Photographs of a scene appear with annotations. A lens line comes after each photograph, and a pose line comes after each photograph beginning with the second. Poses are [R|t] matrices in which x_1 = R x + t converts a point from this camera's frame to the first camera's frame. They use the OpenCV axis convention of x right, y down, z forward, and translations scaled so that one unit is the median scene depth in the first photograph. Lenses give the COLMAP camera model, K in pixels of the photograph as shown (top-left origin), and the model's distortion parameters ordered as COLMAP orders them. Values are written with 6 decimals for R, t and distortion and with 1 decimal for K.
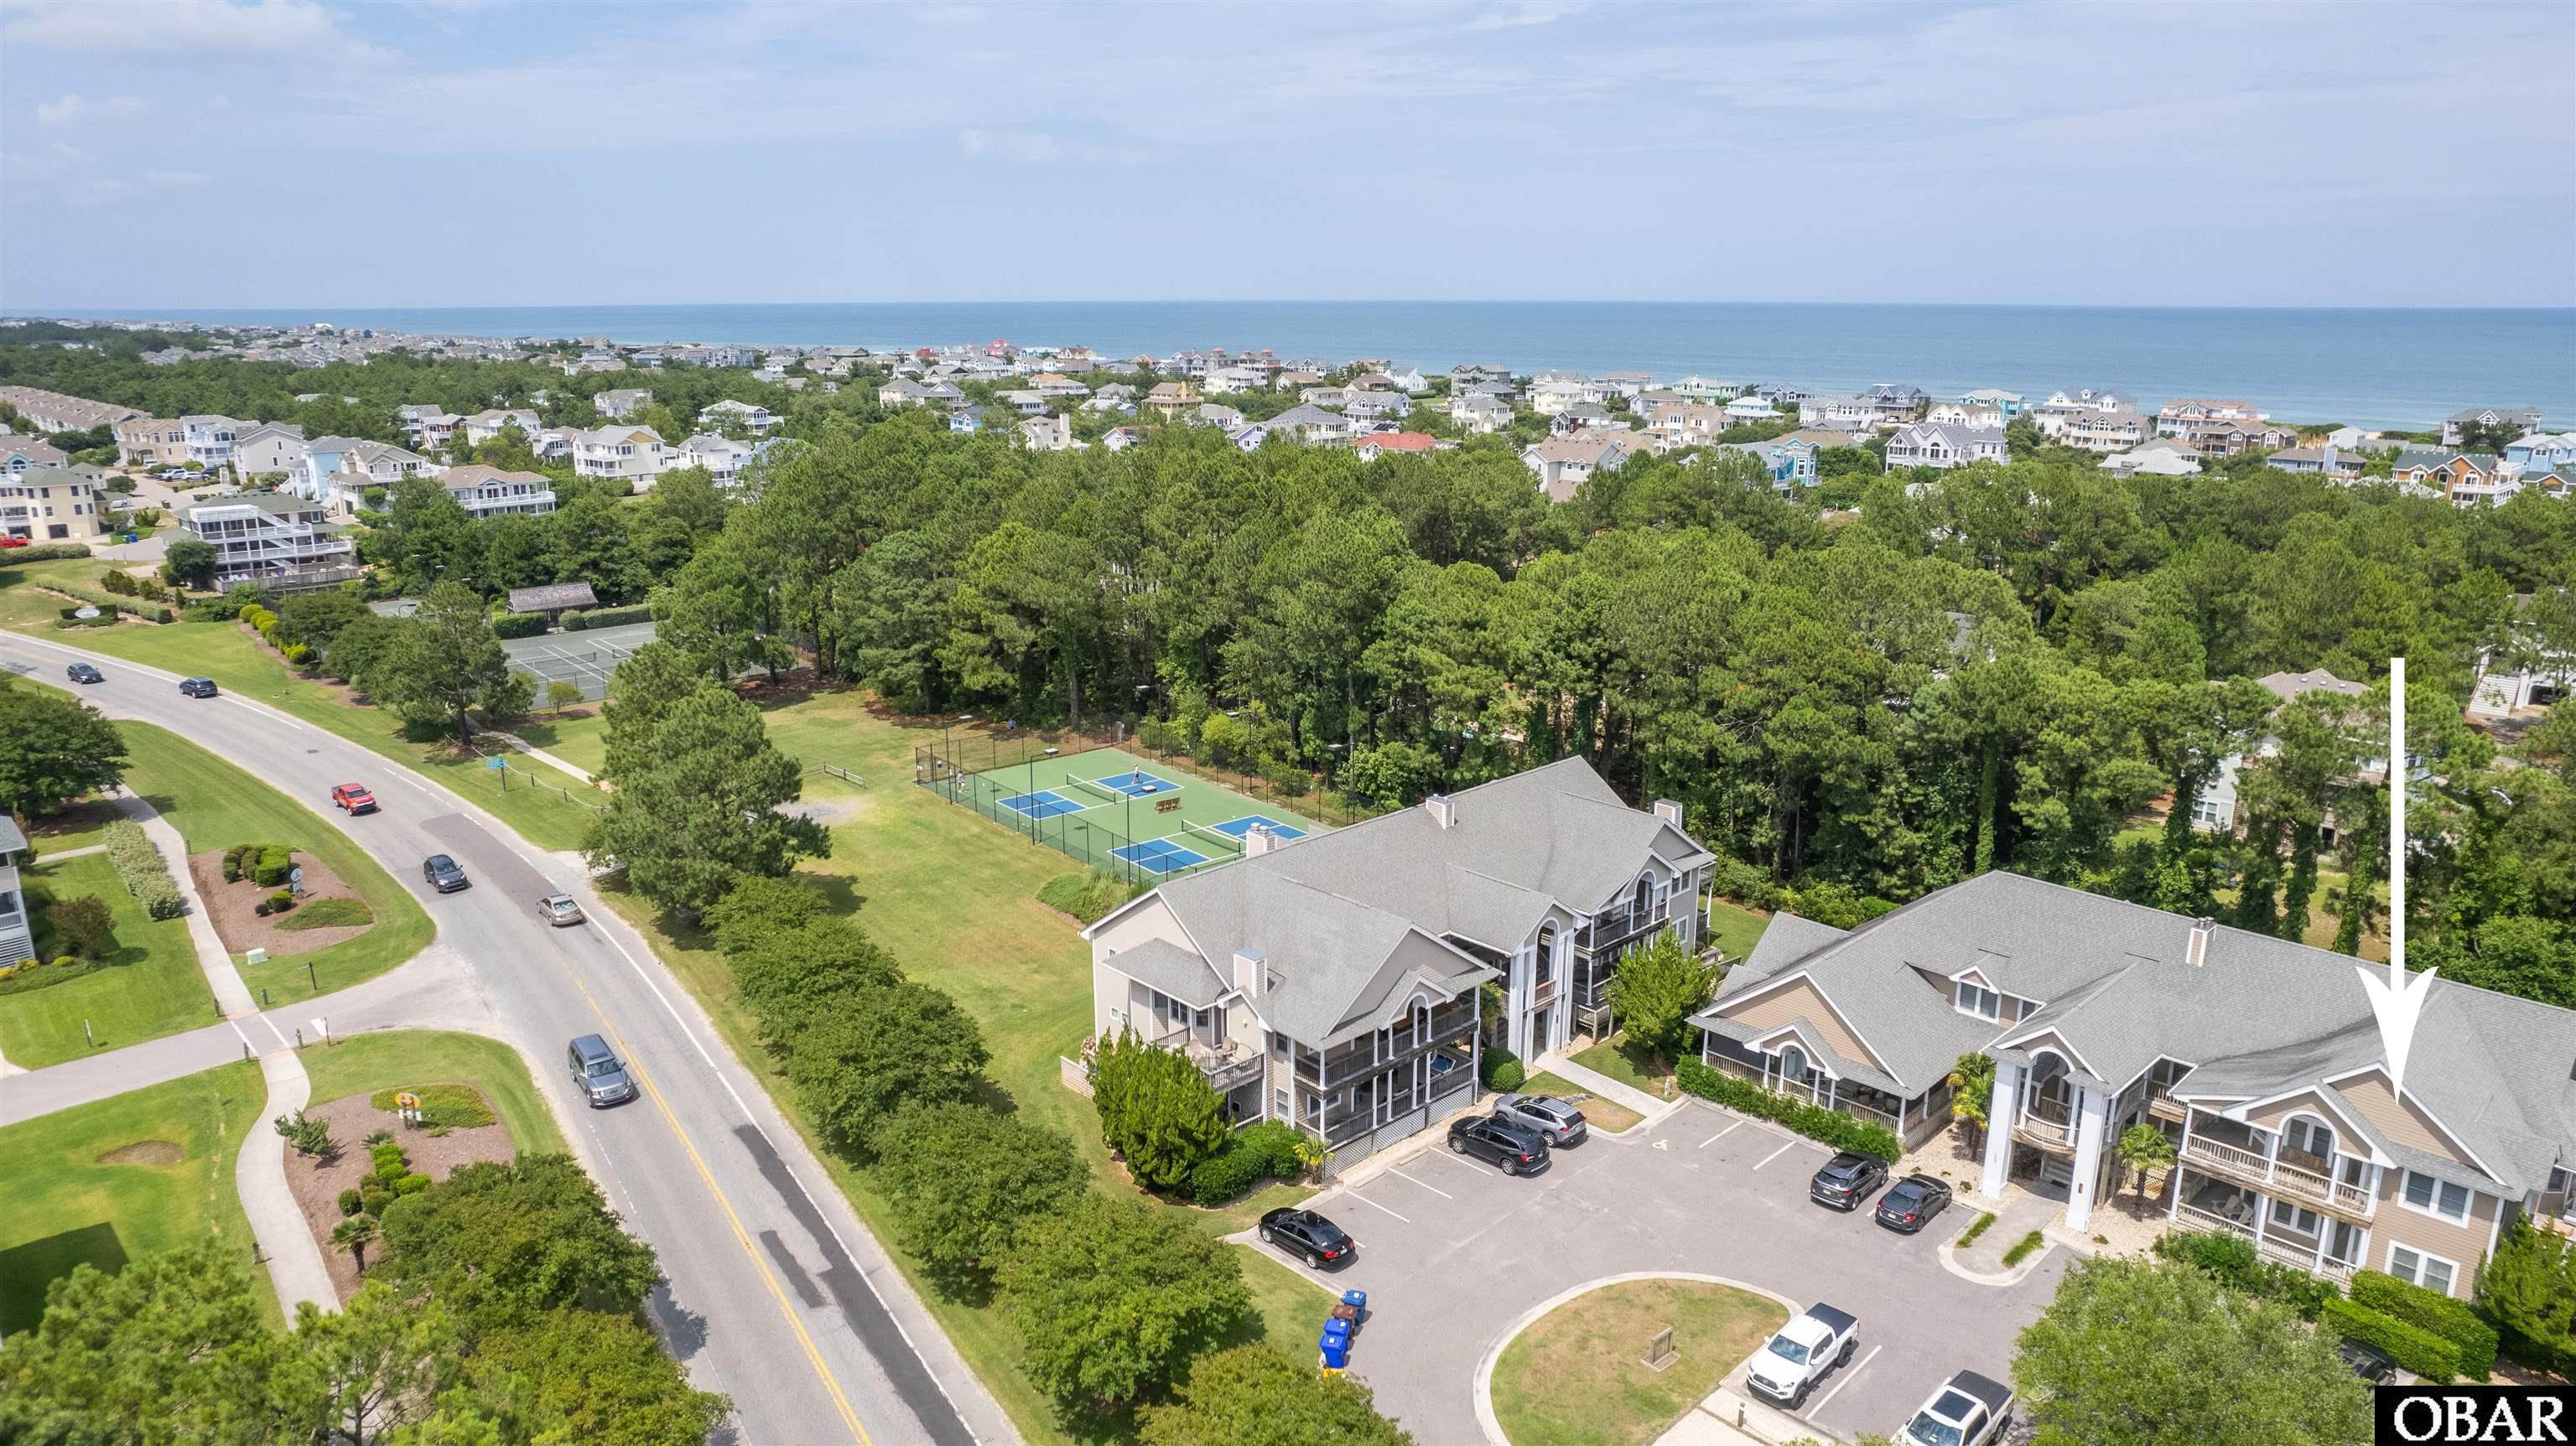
lens RADIAL K [[1683.3, 0, 1301.4], [0, 1683.3, 718.5], [0, 0, 1]] dist [-0.066778, 0.056864]
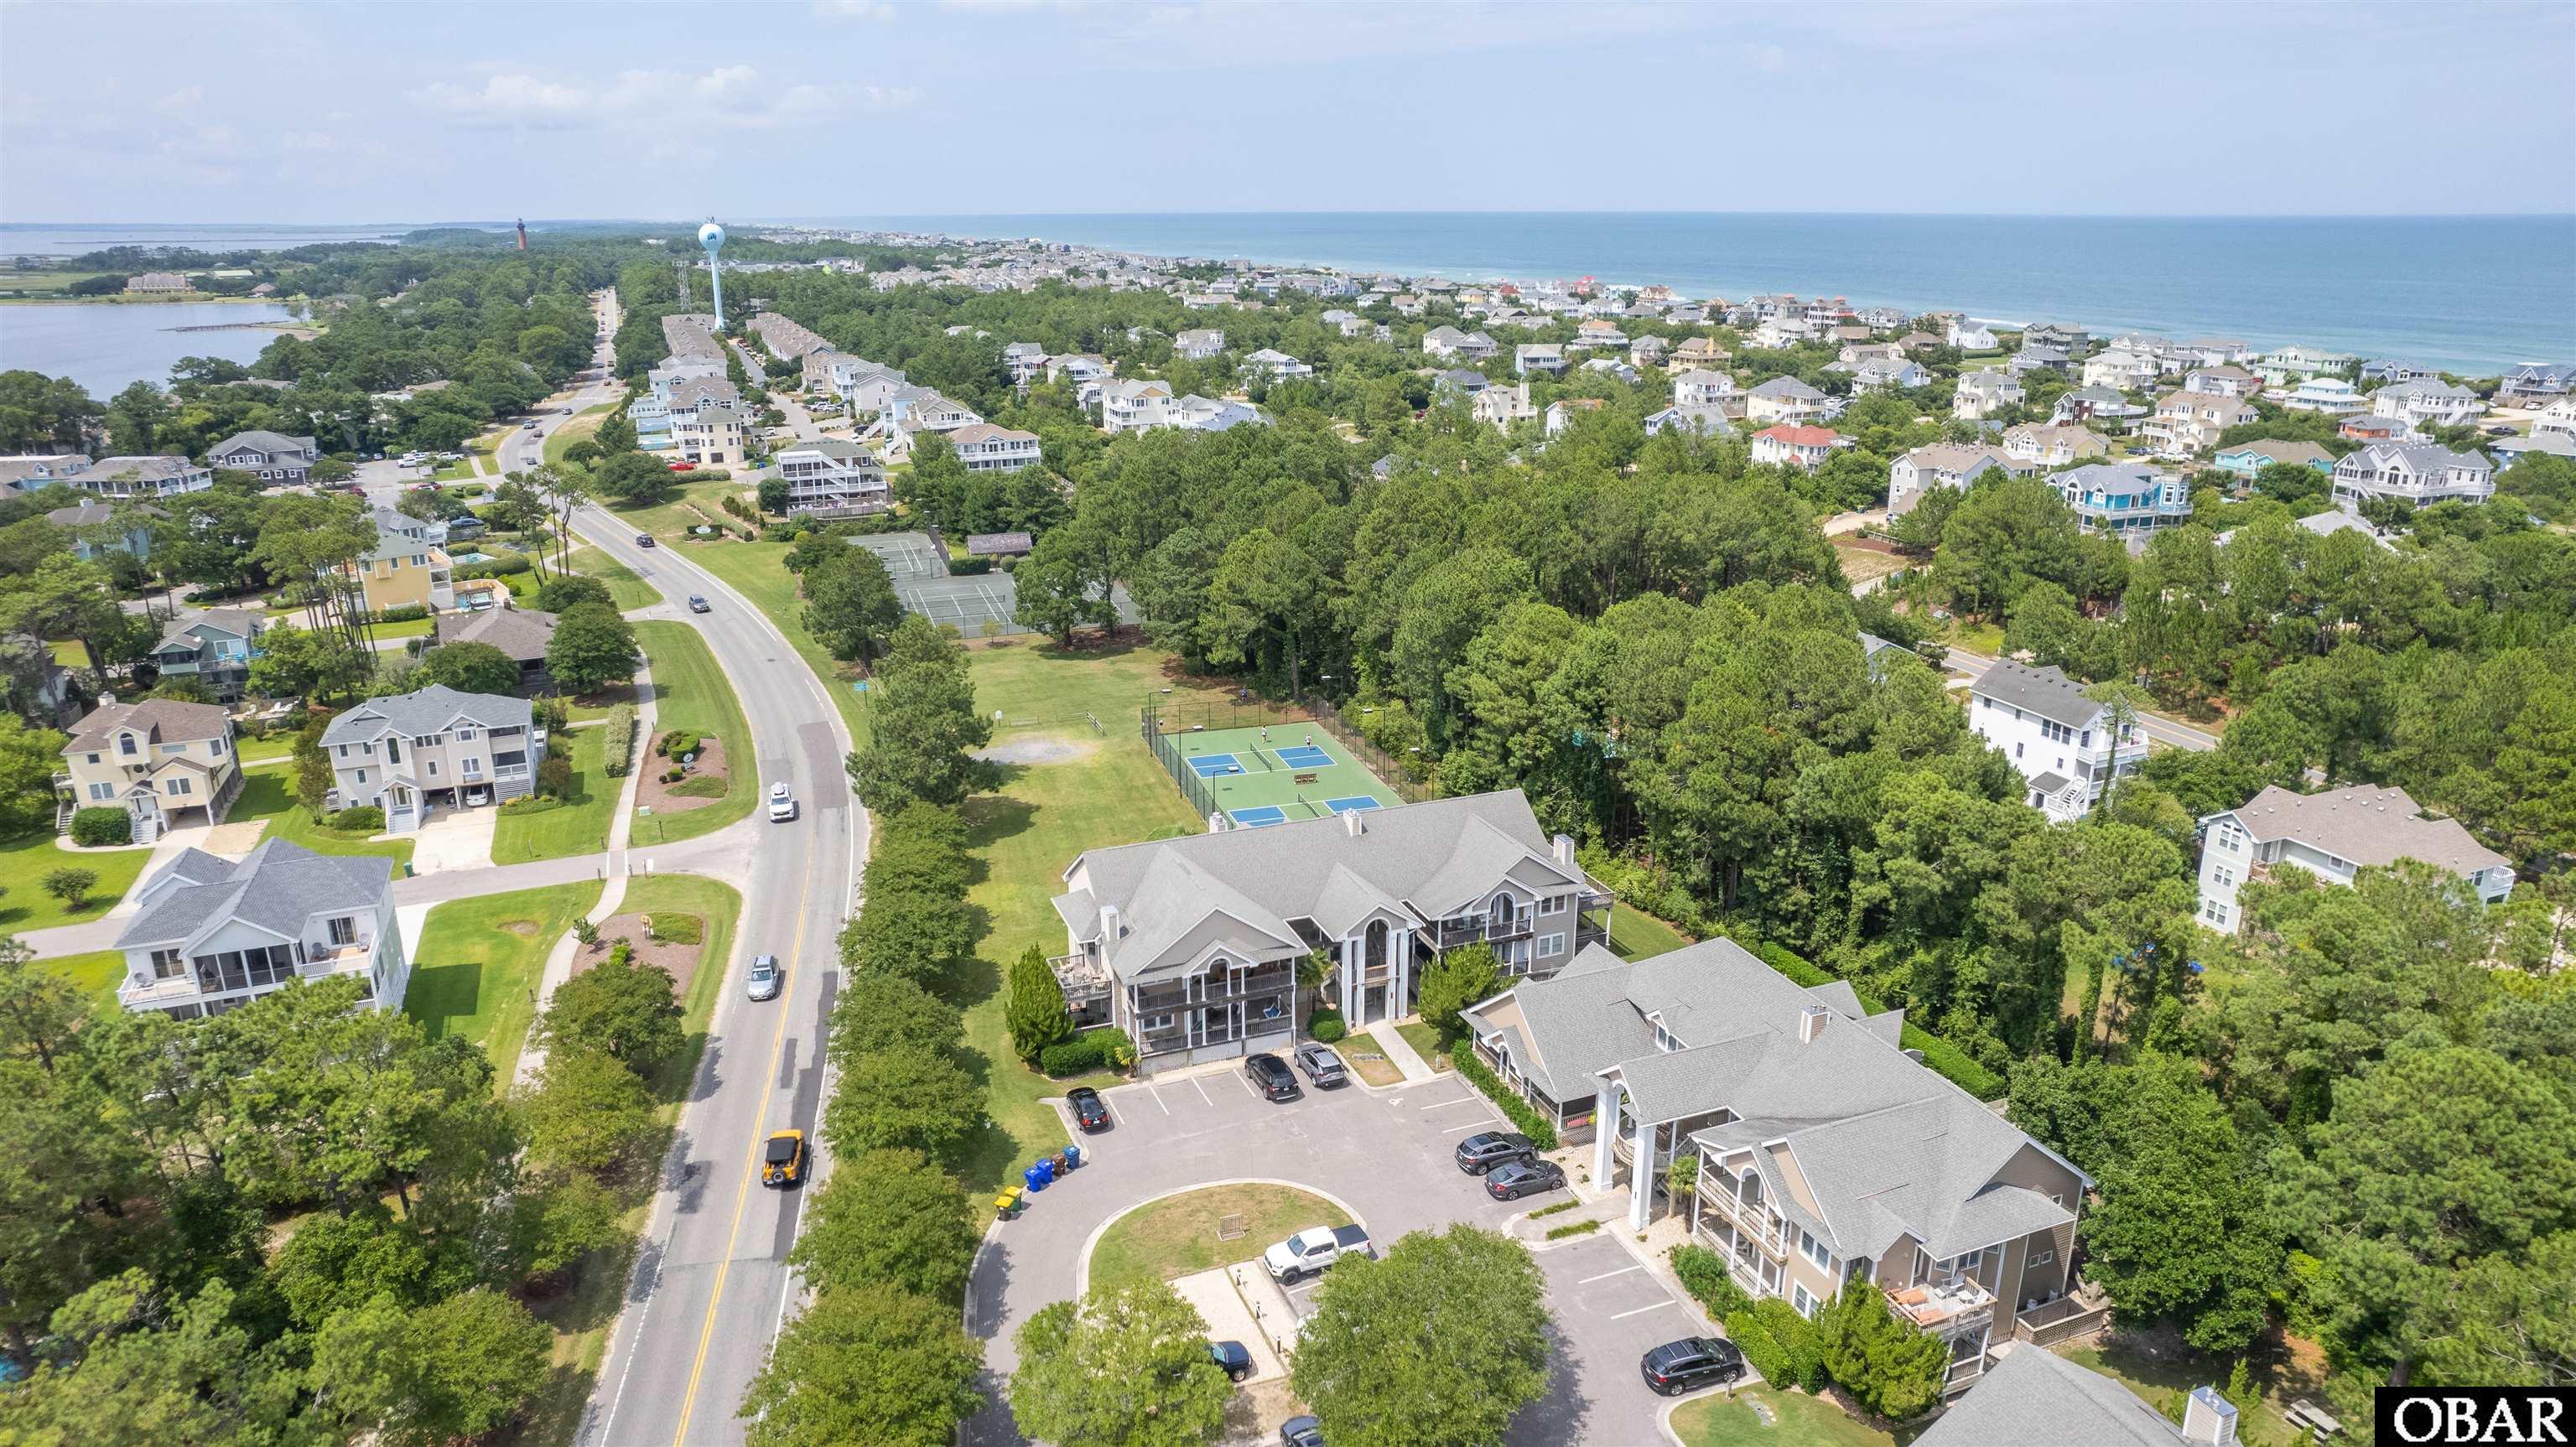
lens RADIAL K [[1683.4, 0, 1298.6], [0, 1683.4, 725.1], [0, 0, 1]] dist [-0.066778, 0.056864]
pose [[0.923531, 0.112040, -0.366795, 0.423895], [-0.090967, 0.993078, 0.074302, -0.091614], [0.372580, -0.035254, 0.927330, -0.167637]]
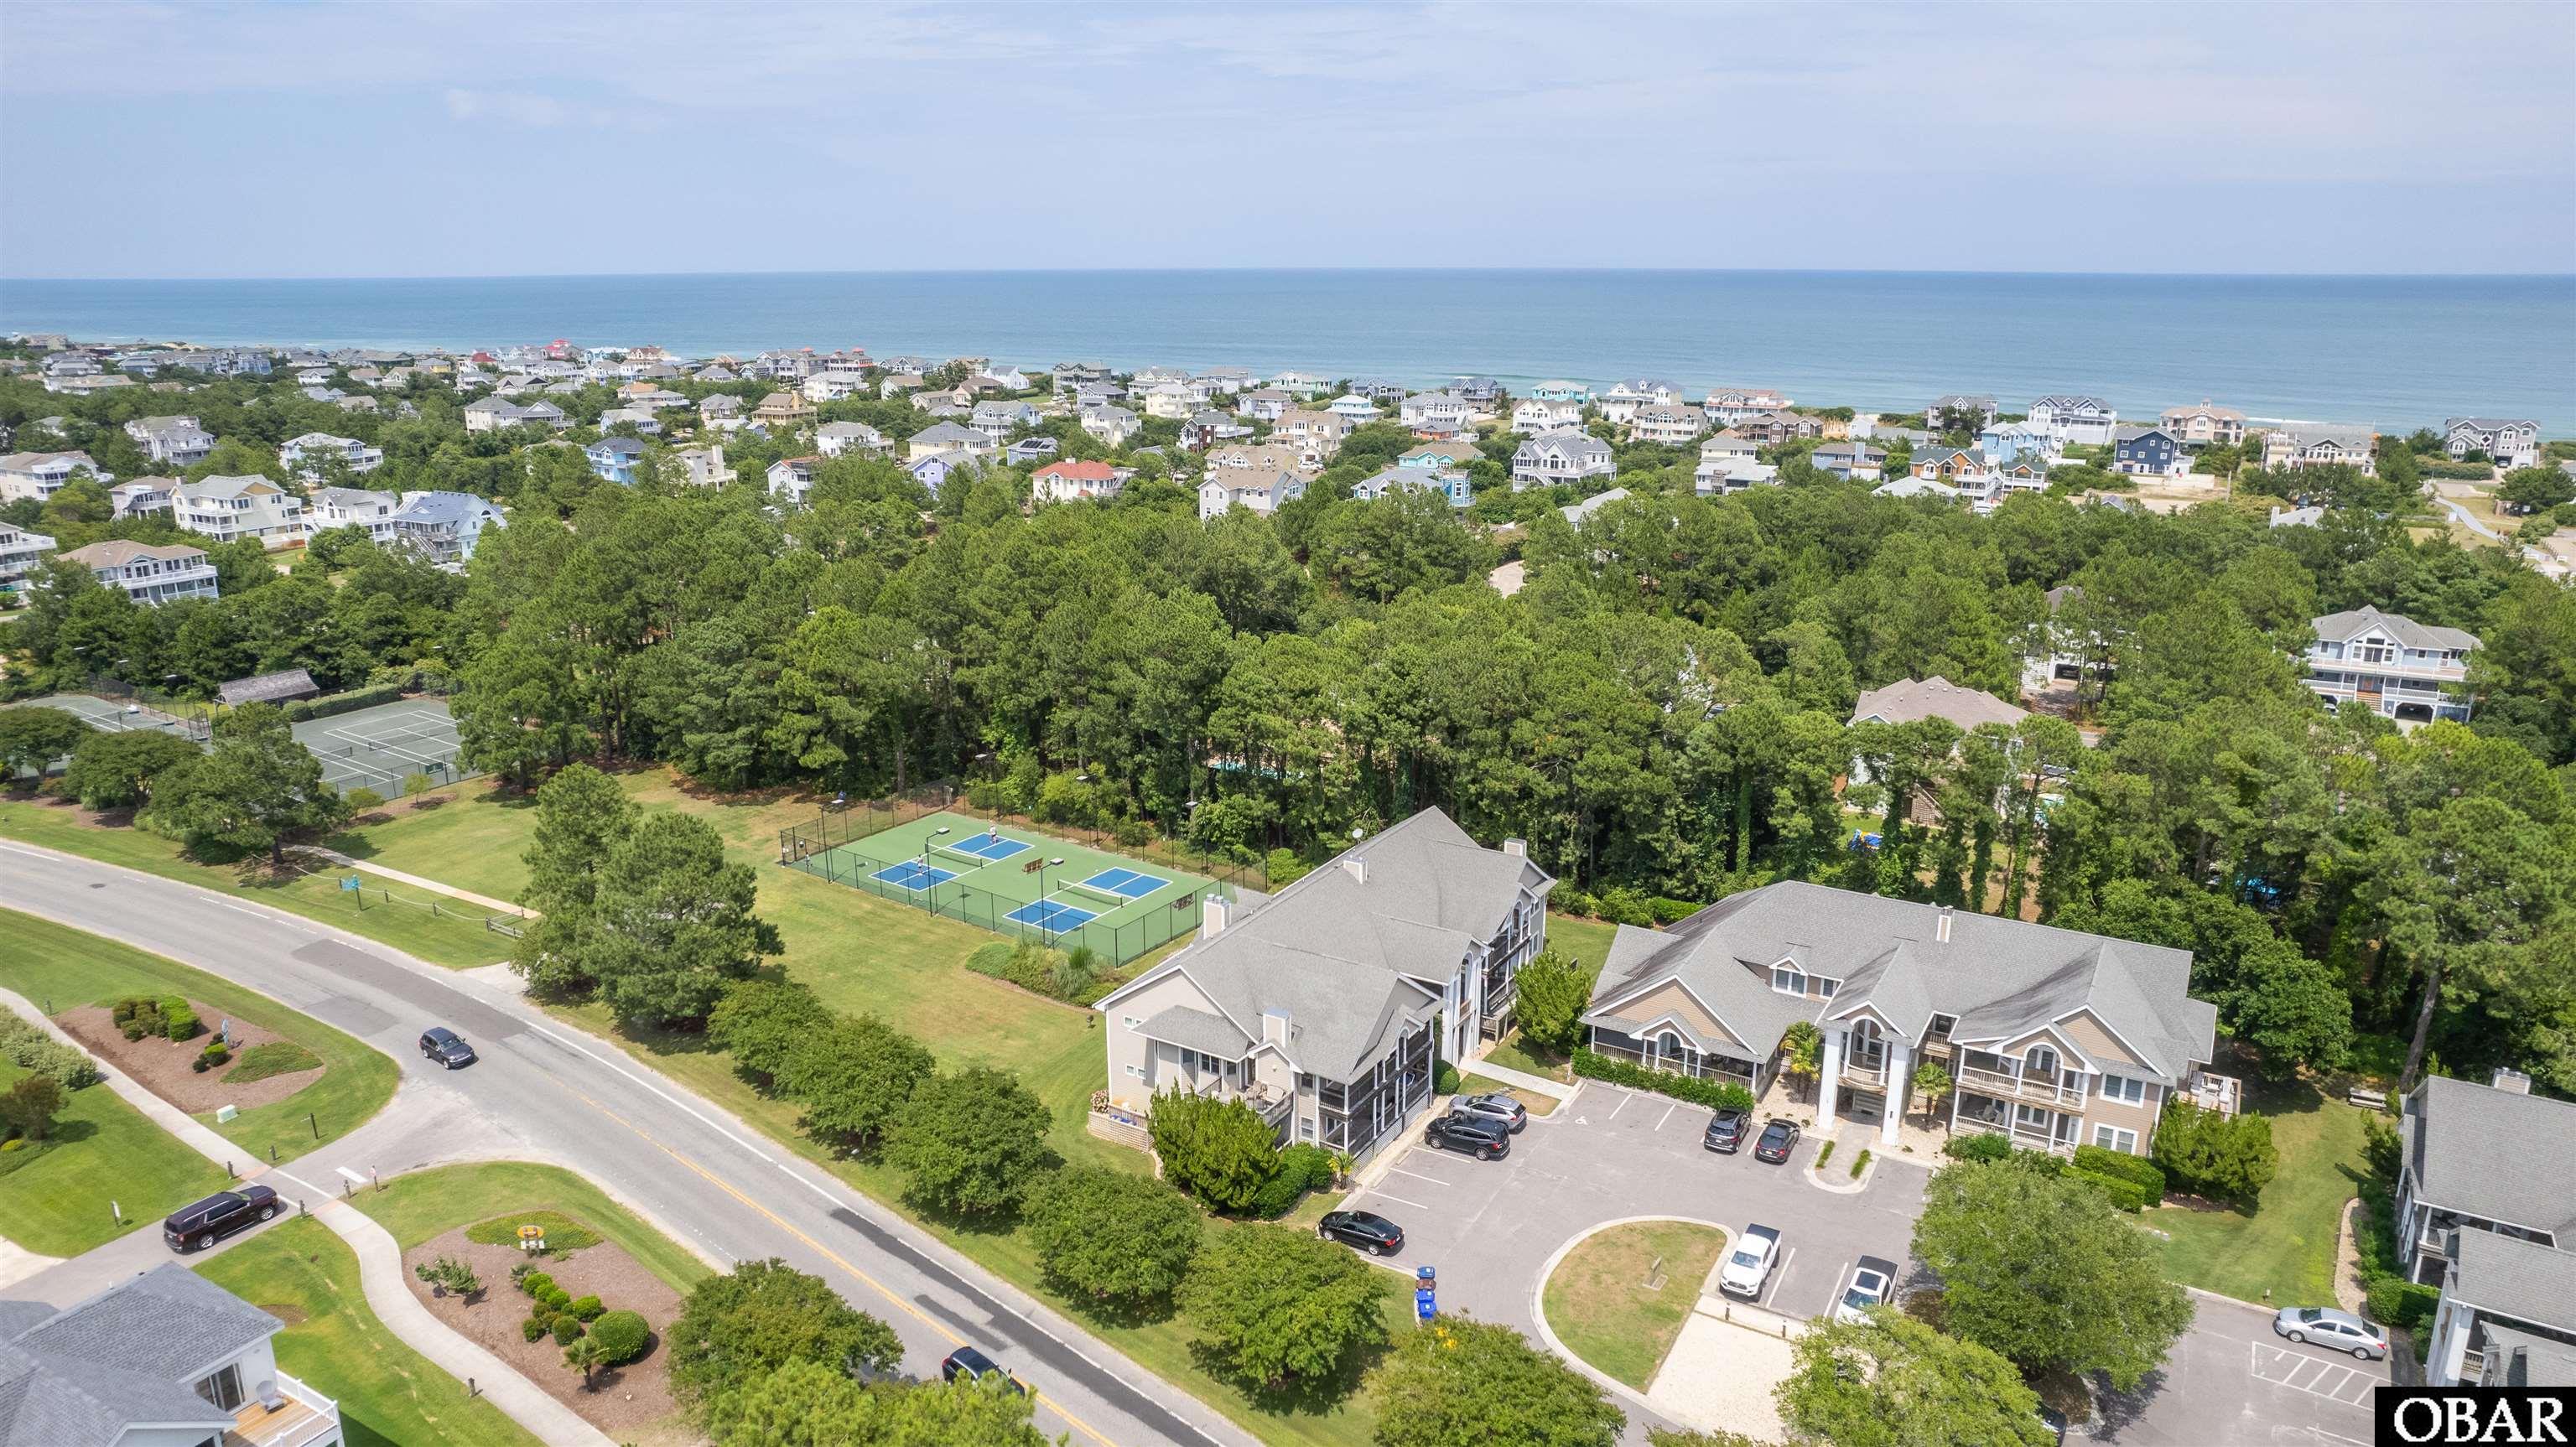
lens RADIAL K [[1683.4, 0, 1306.5], [0, 1683.4, 730.7], [0, 0, 1]] dist [-0.066778, 0.056864]
pose [[0.963323, -0.072921, 0.258245, -0.215986], [0.065961, 0.997190, 0.035525, -0.075520], [-0.260110, -0.017188, 0.965426, -0.135316]]
